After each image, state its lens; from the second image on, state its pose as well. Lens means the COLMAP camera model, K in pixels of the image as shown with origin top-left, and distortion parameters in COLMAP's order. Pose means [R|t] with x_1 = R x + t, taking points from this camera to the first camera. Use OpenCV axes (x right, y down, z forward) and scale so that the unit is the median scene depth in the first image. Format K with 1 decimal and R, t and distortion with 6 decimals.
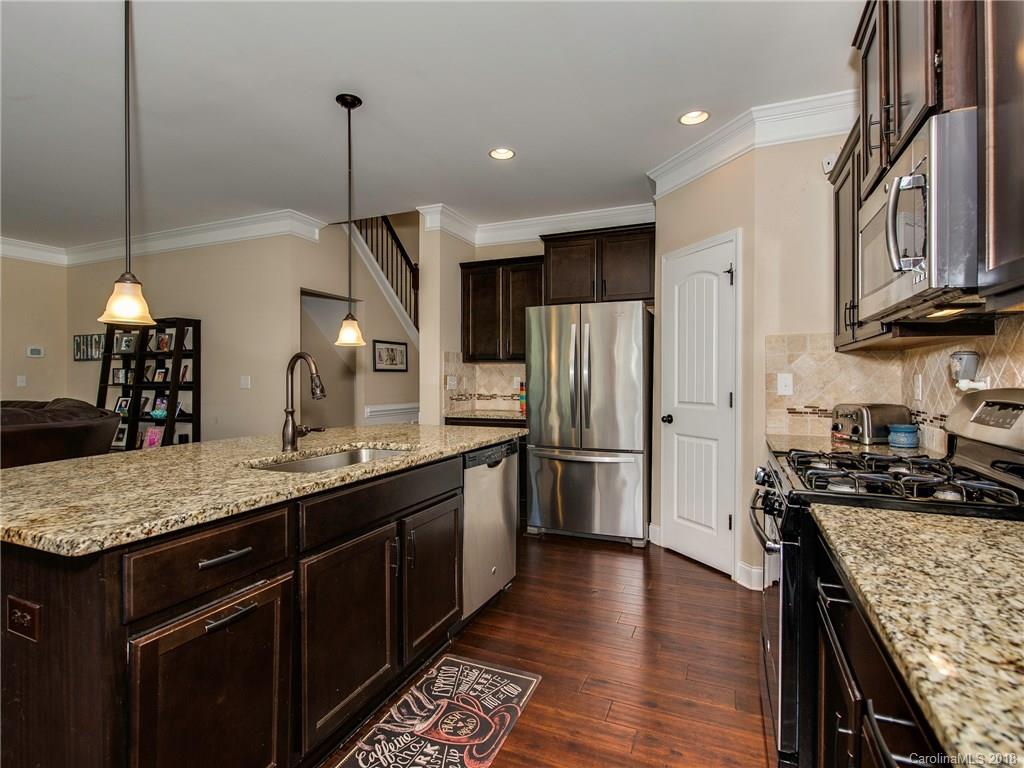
lens RADIAL K [[521.5, 0, 513.3], [0, 521.5, 381.3], [0, 0, 1]] dist [0.003463, -0.001077]
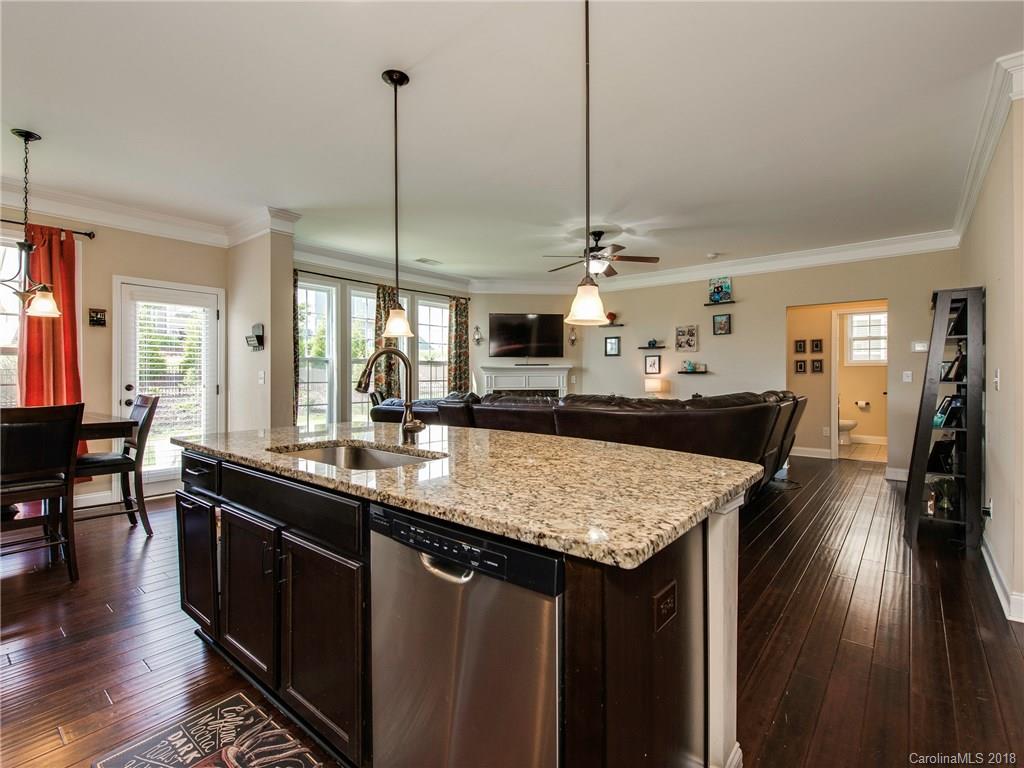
lens RADIAL K [[494.3, 0, 503.4], [0, 494.3, 376.0], [0, 0, 1]] dist [0.001080, -0.001223]
pose [[-0.302938, 0.001120, -0.953010, 0.504200], [-0.001109, 0.999998, 0.001528, 0.000432], [0.953010, 0.001520, -0.302936, 1.713444]]
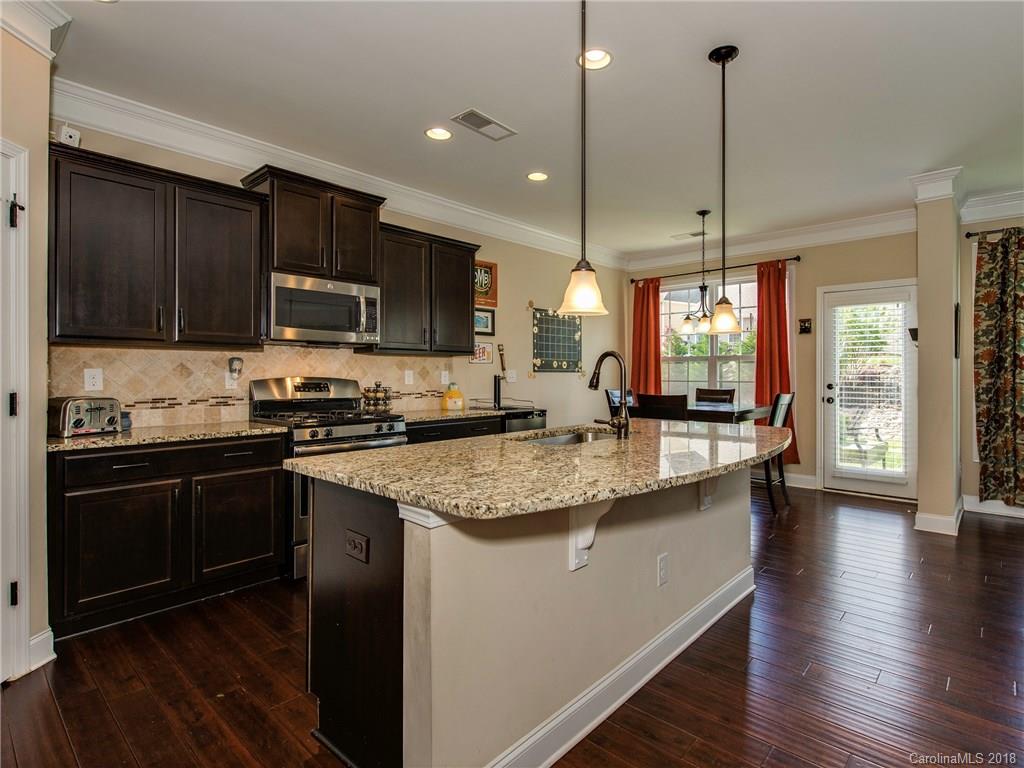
lens RADIAL K [[528.9, 0, 535.0], [0, 528.9, 371.5], [0, 0, 1]] dist [0.013400, 0.002775]
pose [[-0.948885, -0.000534, 0.315620, -0.672373], [-0.001766, 0.999992, -0.003618, -0.005052], [-0.315616, -0.003991, -0.948879, 2.465167]]
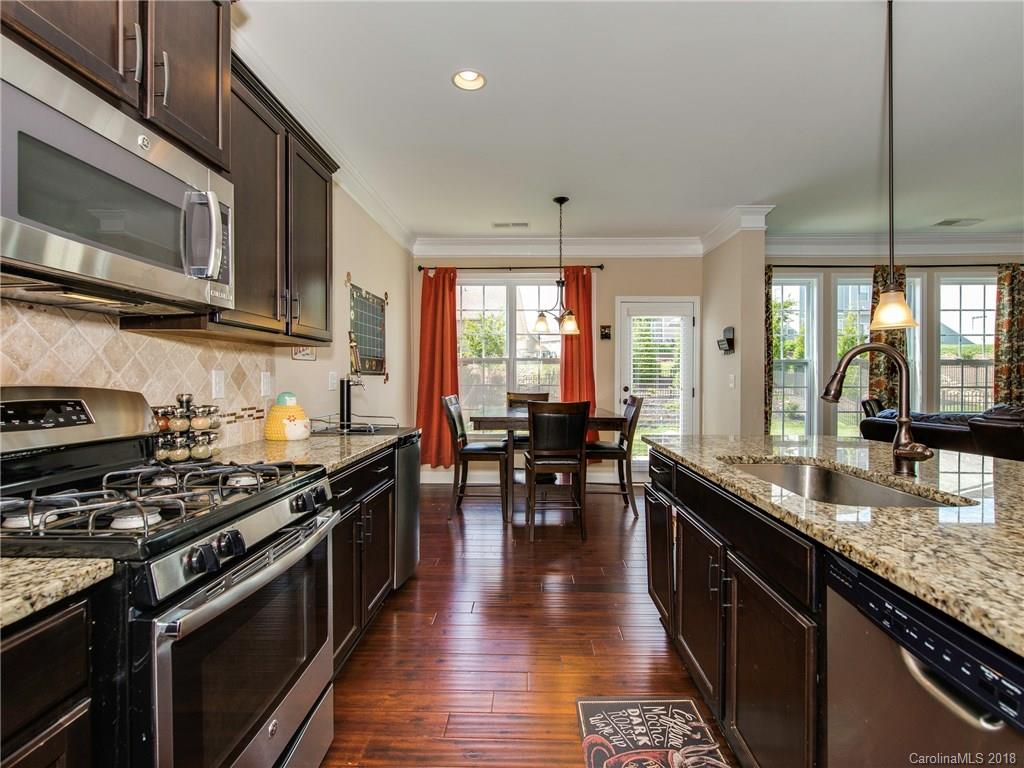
lens RADIAL K [[494.3, 0, 517.6], [0, 494.3, 380.5], [0, 0, 1]] dist [0.001080, -0.001223]
pose [[-0.931175, 0.000210, -0.364571, 0.396095], [-0.002125, 0.999980, 0.006003, -0.002758], [0.364565, 0.006365, -0.931156, 1.695283]]
